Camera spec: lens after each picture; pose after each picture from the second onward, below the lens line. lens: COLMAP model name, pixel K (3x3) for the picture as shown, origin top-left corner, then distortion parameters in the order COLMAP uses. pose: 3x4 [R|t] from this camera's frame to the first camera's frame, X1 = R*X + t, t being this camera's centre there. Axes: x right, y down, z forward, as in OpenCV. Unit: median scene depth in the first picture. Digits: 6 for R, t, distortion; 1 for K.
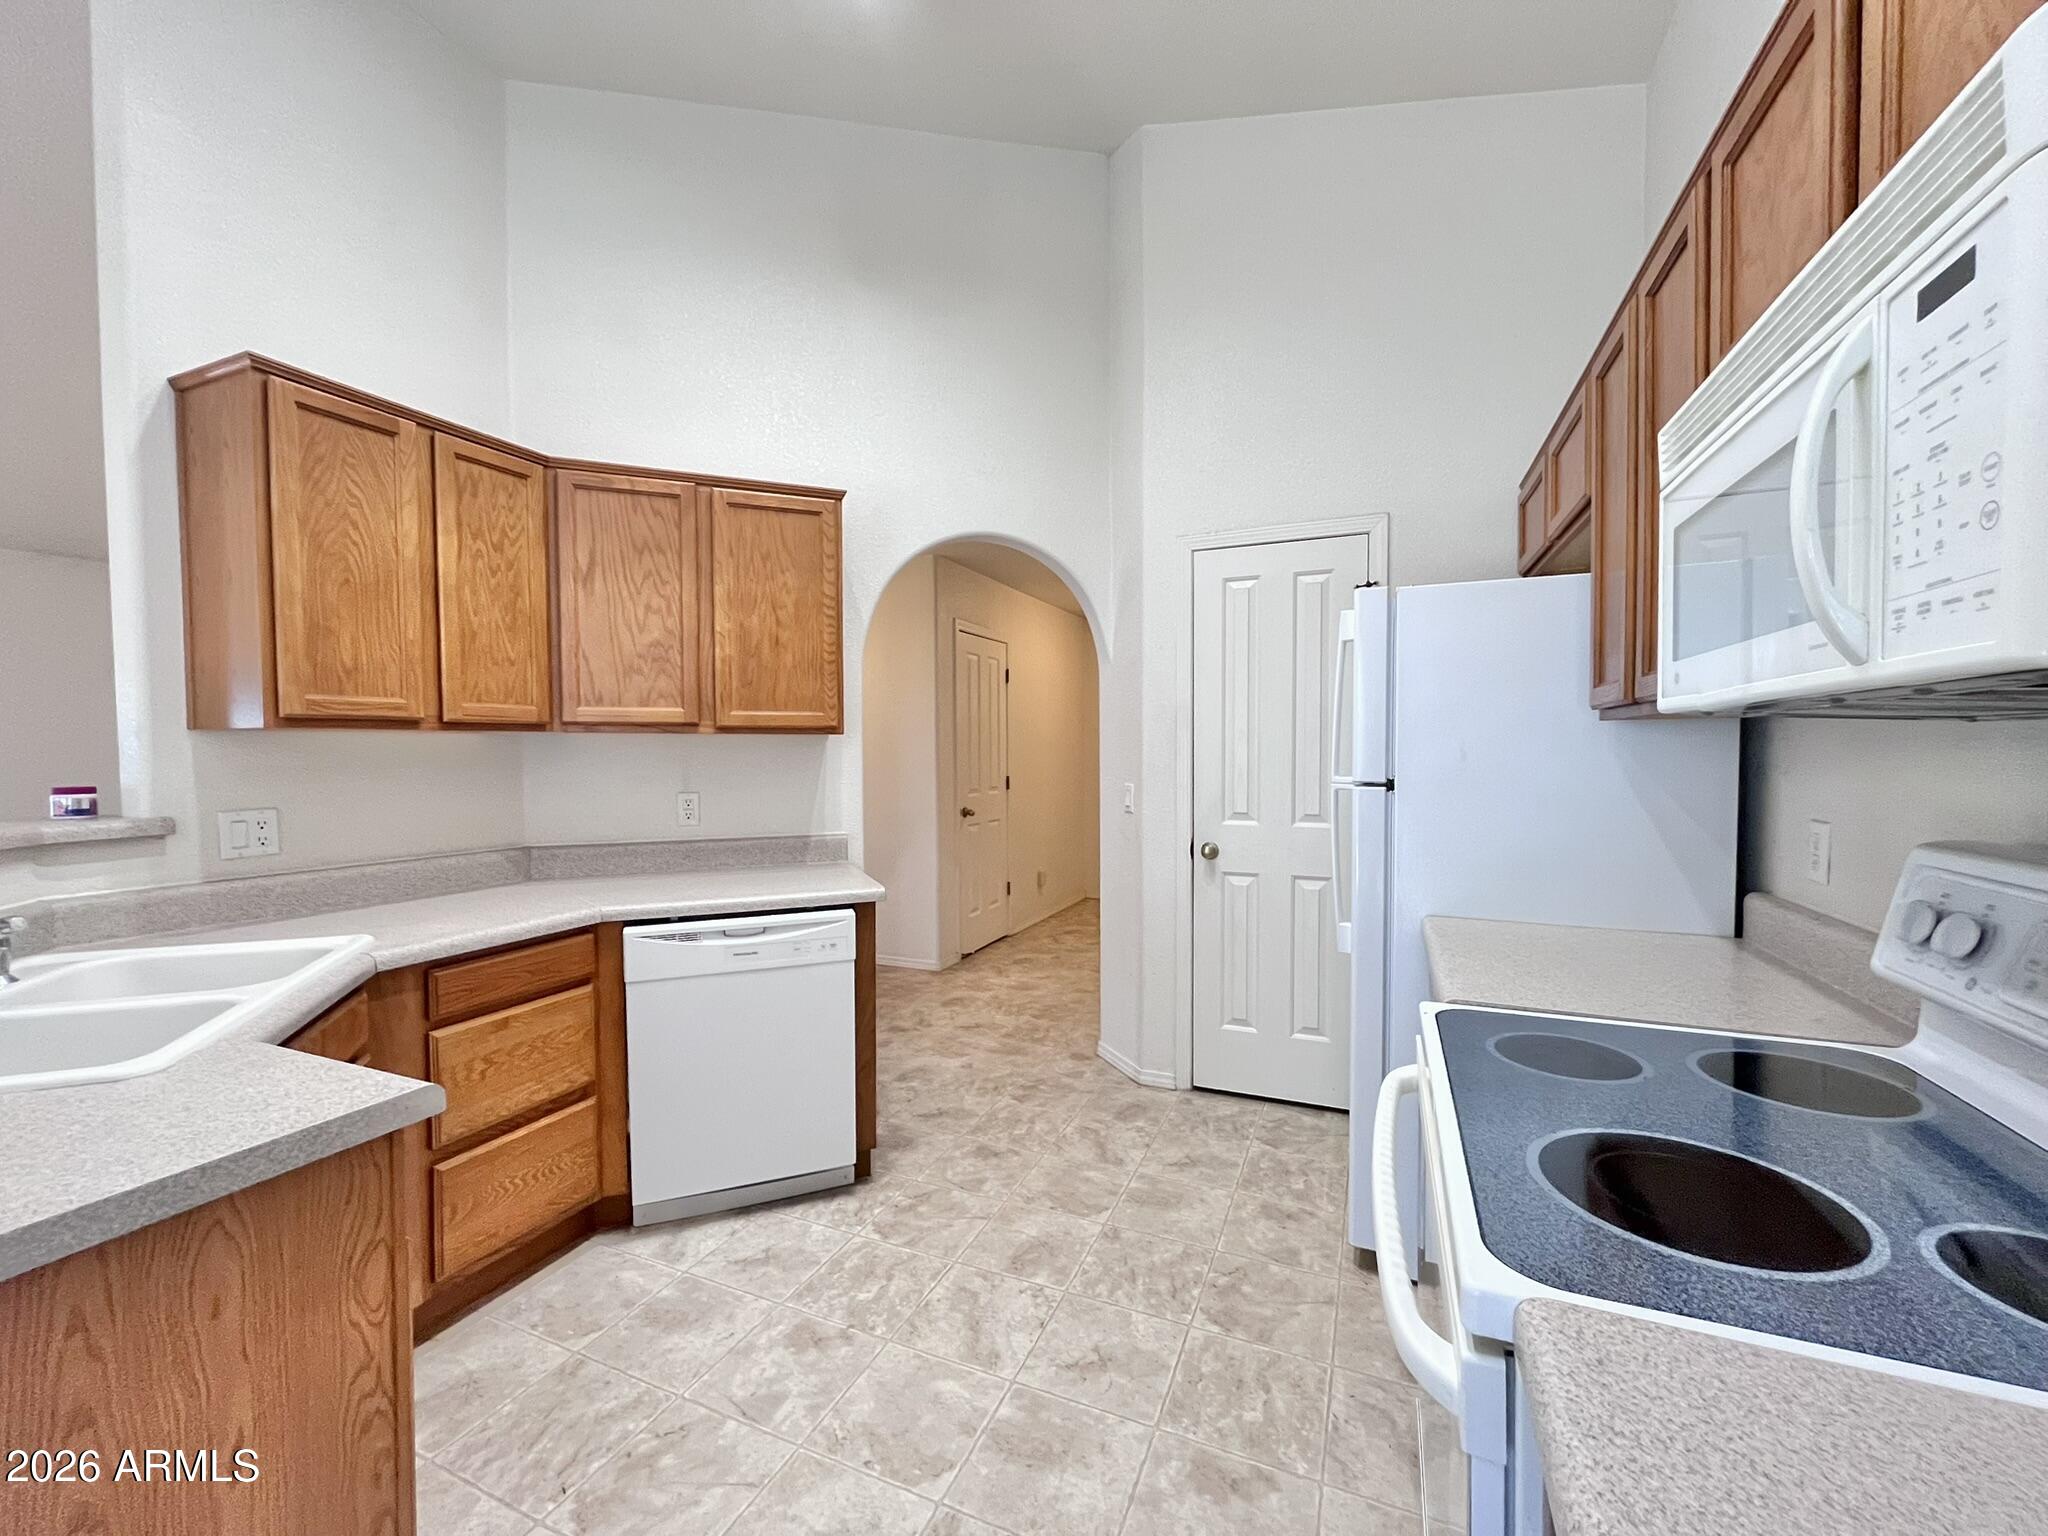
lens RADIAL K [[825.3, 0, 1032.2], [0, 825.3, 764.8], [0, 0, 1]] dist [0.000951, -0.000138]
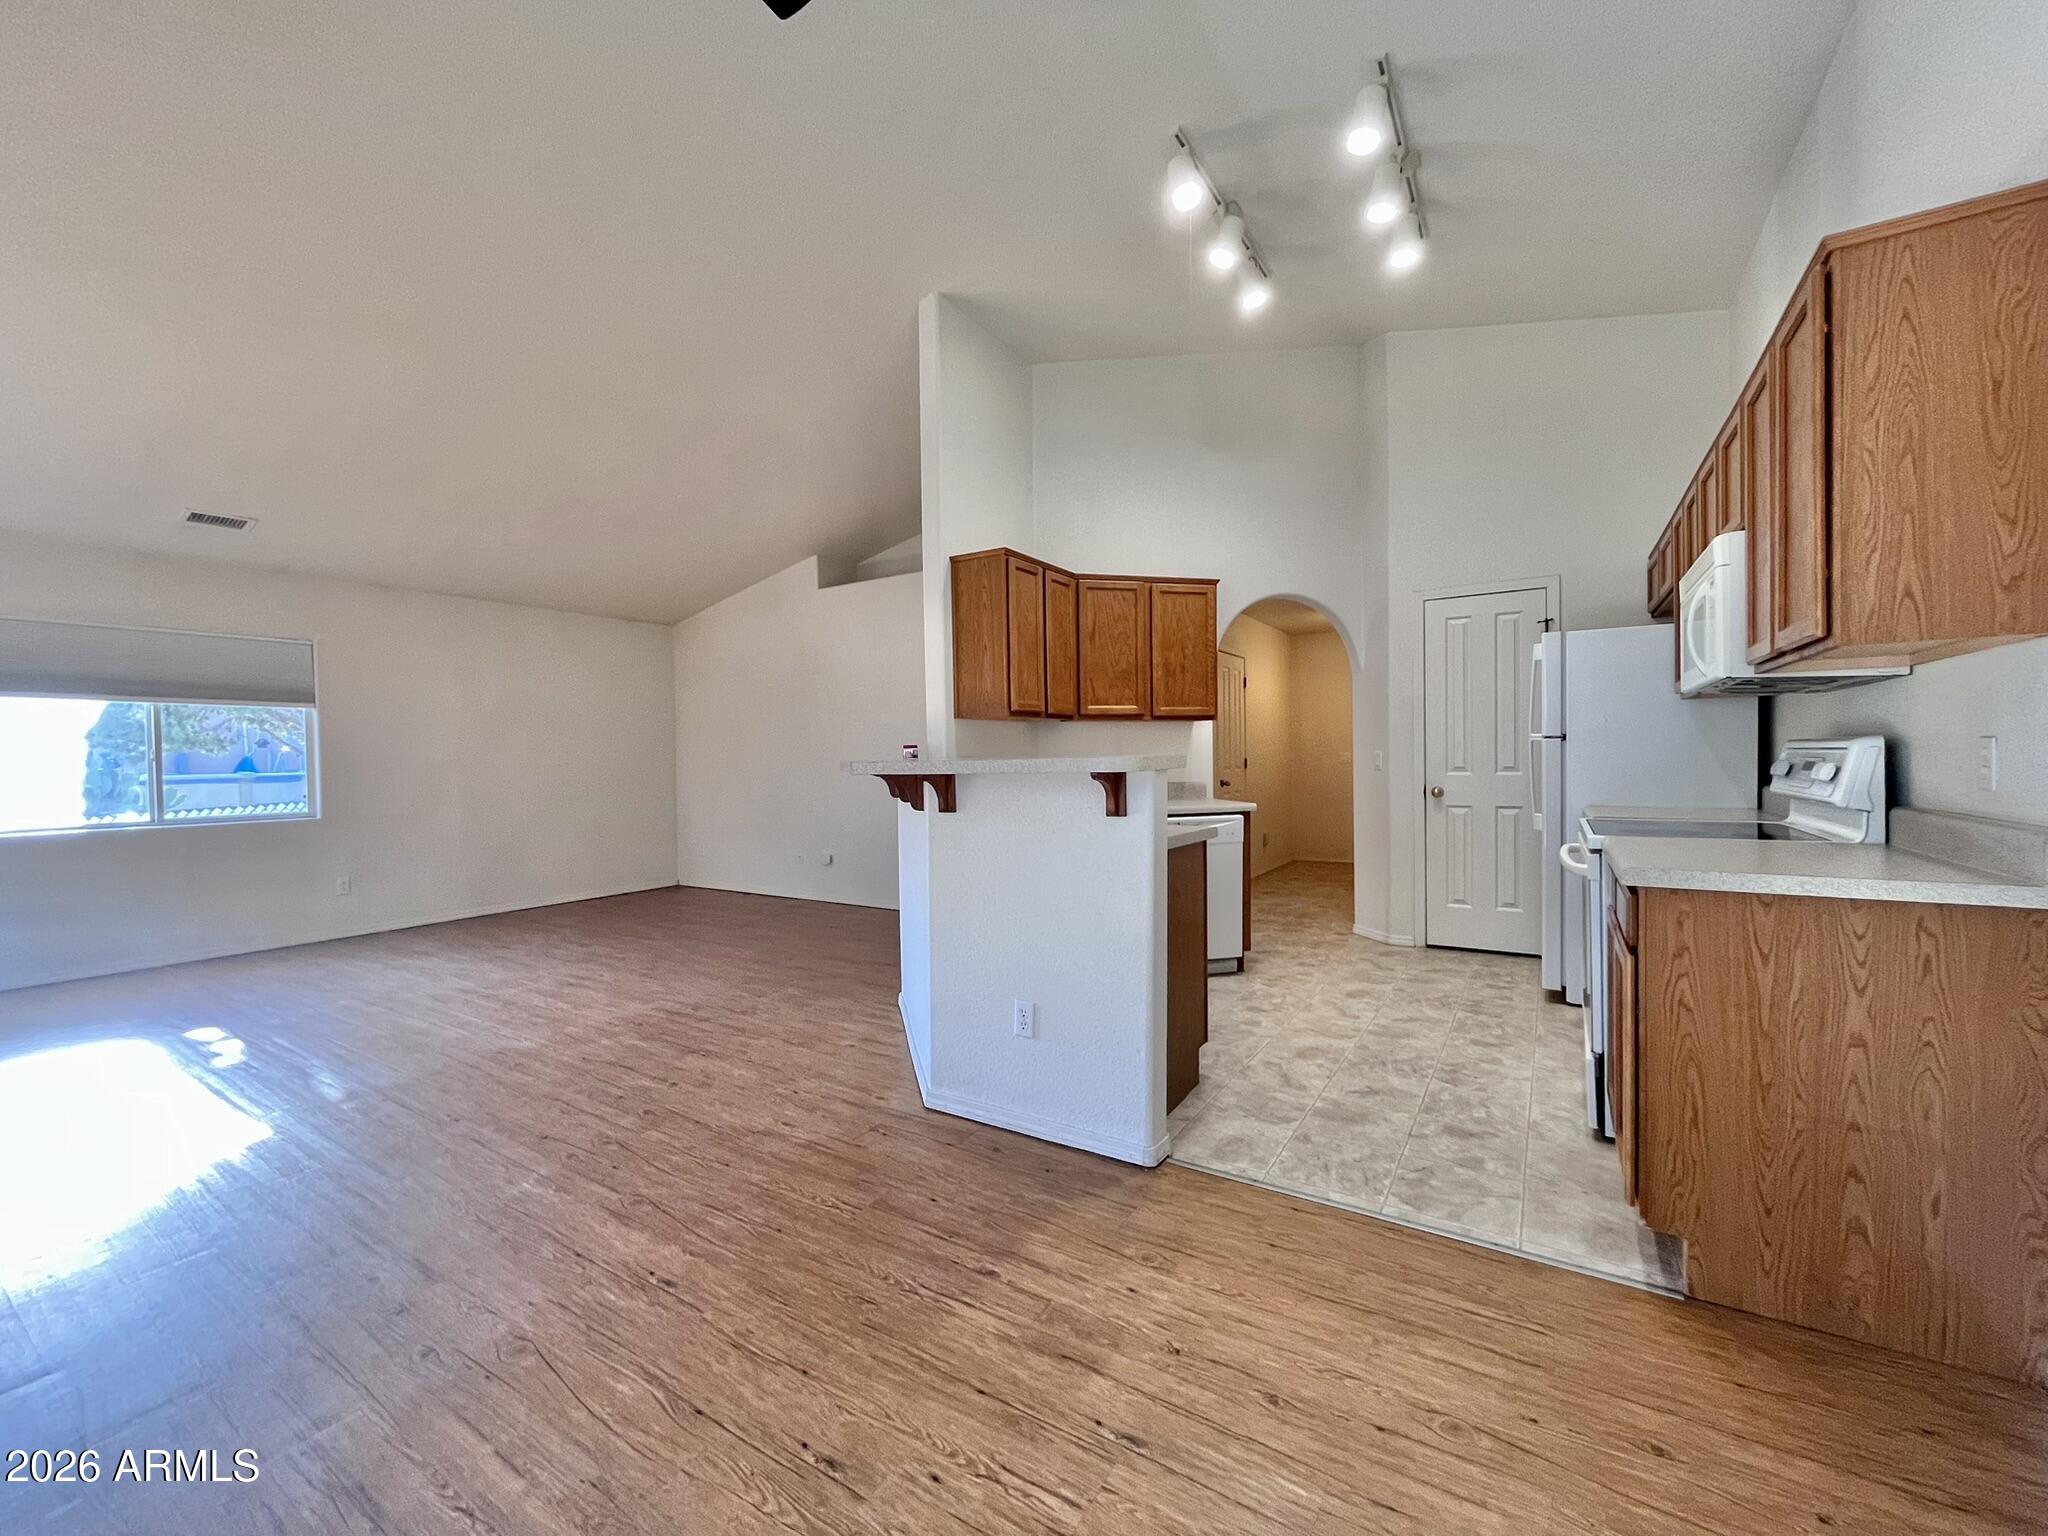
lens RADIAL K [[825.3, 0, 1032.2], [0, 825.3, 764.8], [0, 0, 1]] dist [0.000951, -0.000138]
pose [[0.988568, -0.004130, -0.150721, -0.132744], [0.004226, 0.999991, 0.000314, 0.020481], [0.150719, -0.000947, 0.988576, -0.287887]]
